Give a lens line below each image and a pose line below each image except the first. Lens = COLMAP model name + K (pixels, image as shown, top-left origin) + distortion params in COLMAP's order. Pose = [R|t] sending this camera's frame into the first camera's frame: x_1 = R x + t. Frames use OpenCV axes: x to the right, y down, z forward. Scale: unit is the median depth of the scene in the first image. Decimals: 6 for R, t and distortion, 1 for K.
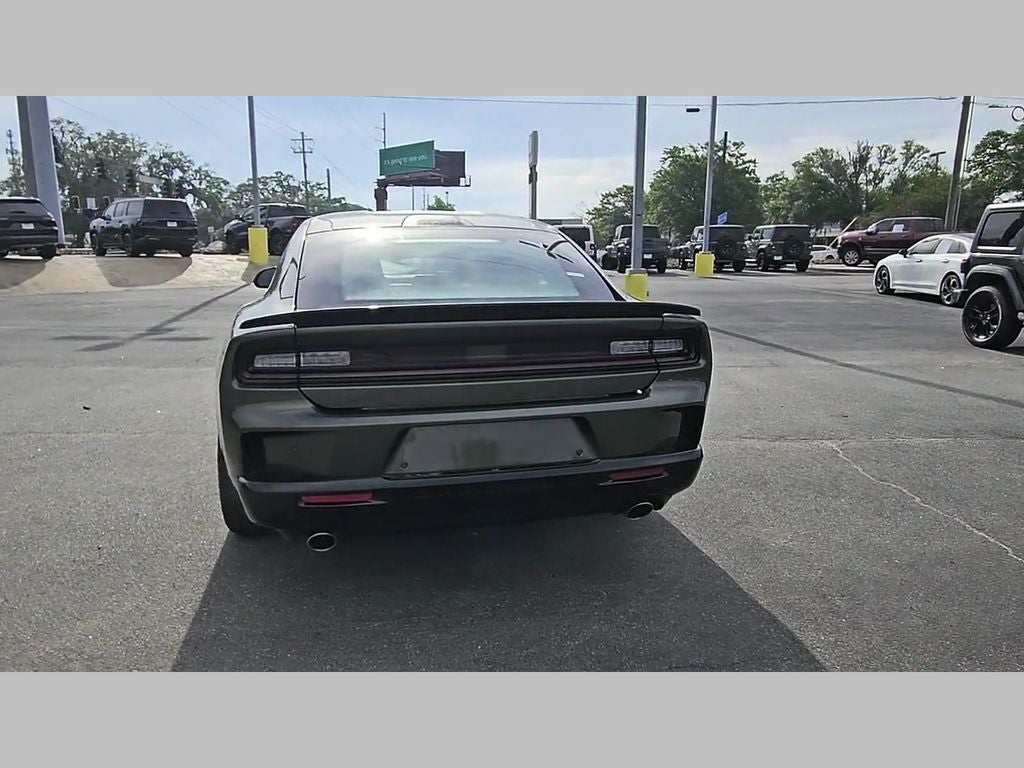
lens RADIAL K [[697.3, 0, 496.9], [0, 697.3, 380.9], [0, 0, 1]] dist [0.004747, -0.006924]
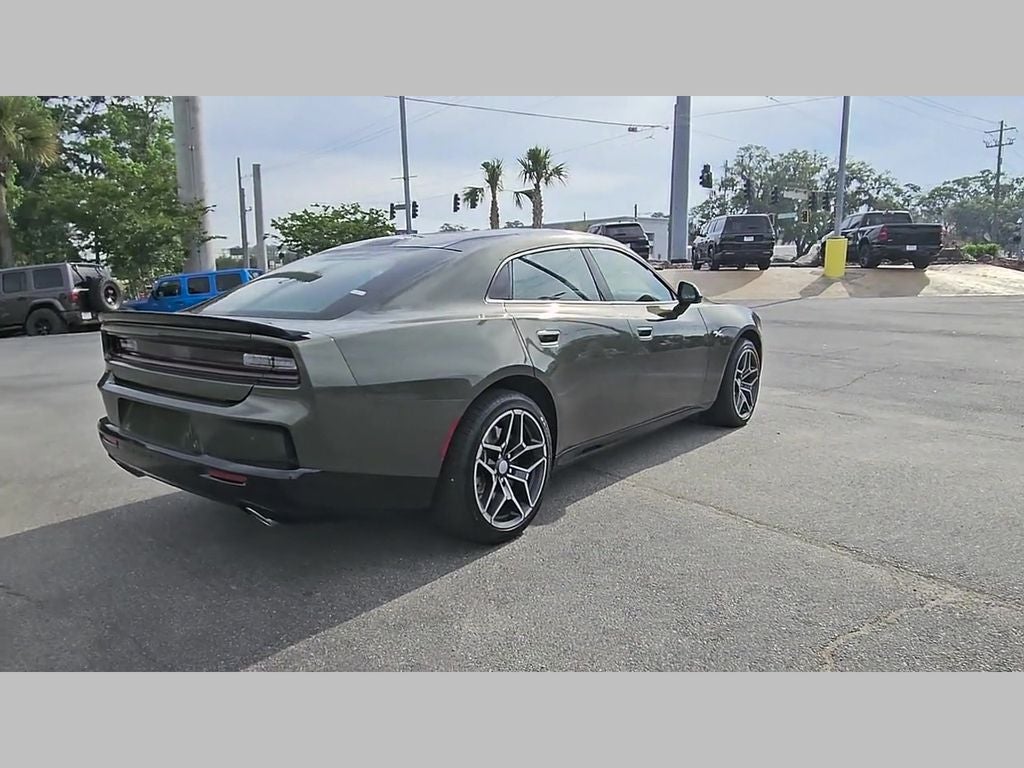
lens RADIAL K [[697.7, 0, 497.1], [0, 697.7, 384.2], [0, 0, 1]] dist [0.005746, -0.007939]
pose [[0.616018, 0.122868, -0.778091, 0.036704], [-0.132668, 0.989834, 0.051271, -0.003406], [0.776480, 0.071644, 0.626056, 0.018175]]
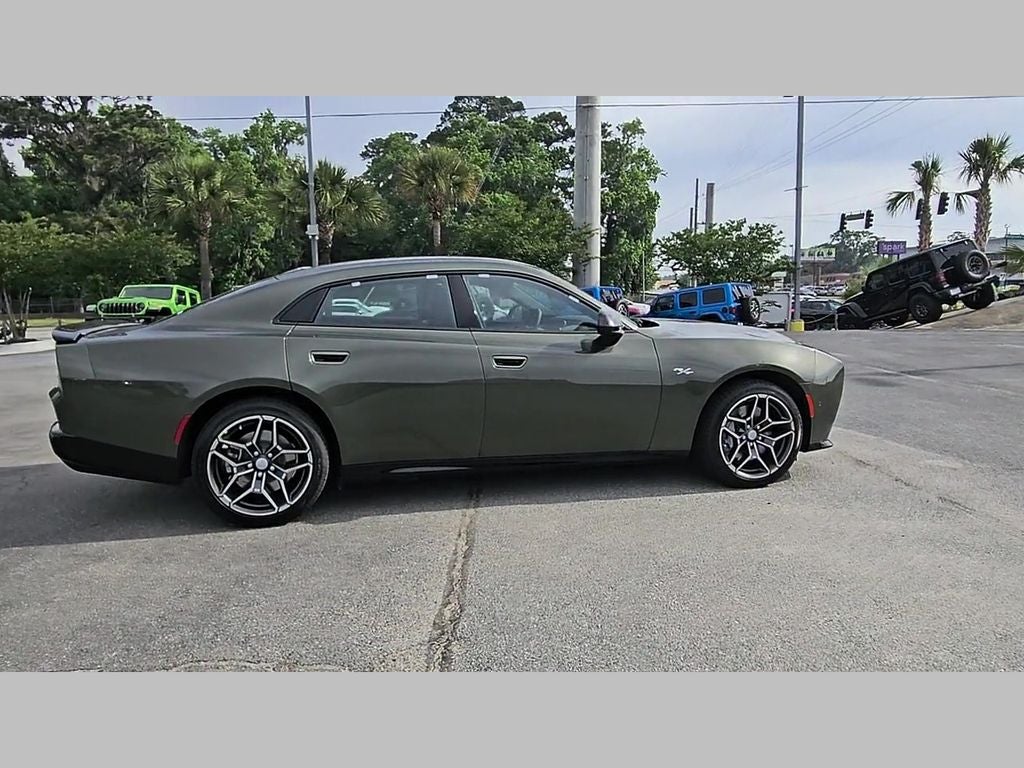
lens RADIAL K [[697.6, 0, 498.1], [0, 697.6, 380.5], [0, 0, 1]] dist [0.005008, -0.003078]
pose [[0.008375, 0.131186, -0.991322, 0.051590], [-0.174452, 0.976346, 0.127730, -0.010584], [0.984630, 0.171868, 0.031062, 0.055215]]
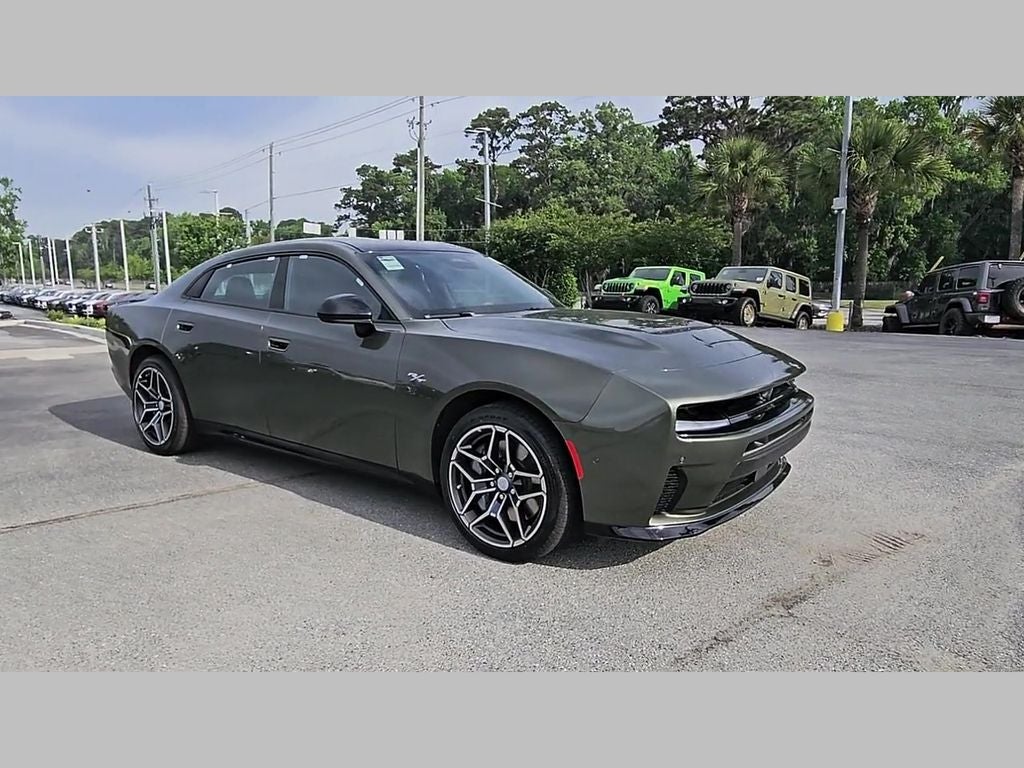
lens RADIAL K [[697.7, 0, 497.1], [0, 697.7, 384.2], [0, 0, 1]] dist [0.005746, -0.007939]
pose [[-0.778537, 0.102143, -0.619231, 0.022022], [-0.108518, 0.949897, 0.293122, -0.018699], [0.618145, 0.295404, -0.728446, 0.101285]]
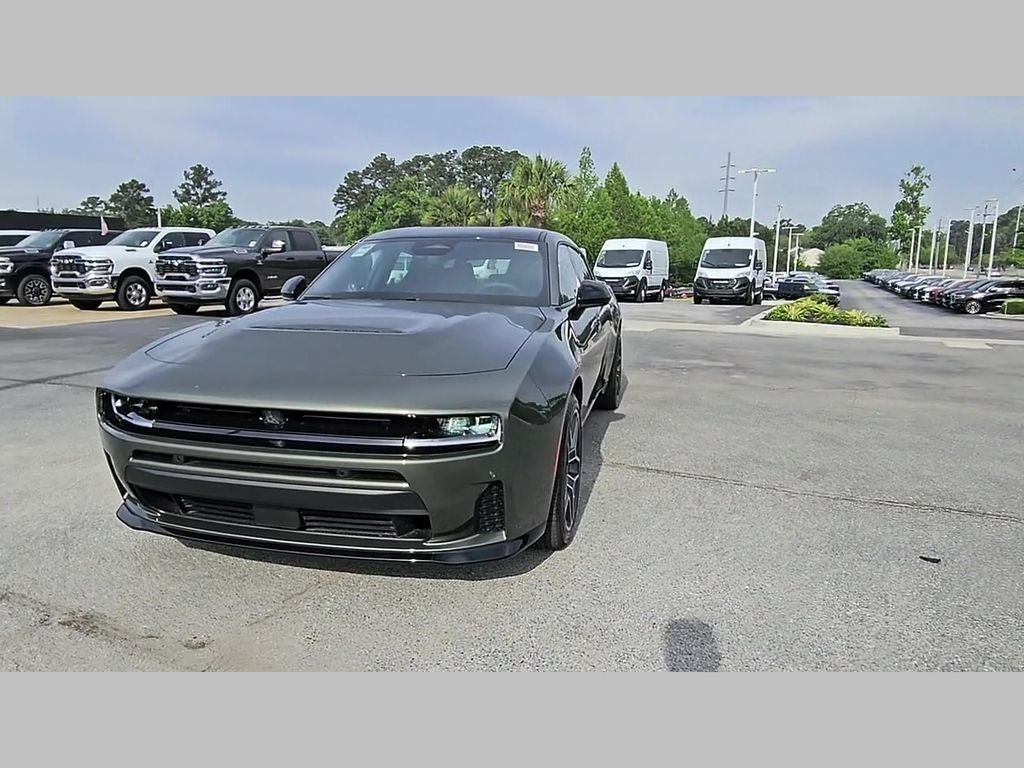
lens RADIAL K [[697.7, 0, 497.1], [0, 697.7, 384.2], [0, 0, 1]] dist [0.005746, -0.007939]
pose [[-0.885709, -0.078869, 0.457492, -0.034731], [0.085223, 0.941093, 0.327231, -0.018651], [-0.456351, 0.328820, -0.826814, 0.101990]]
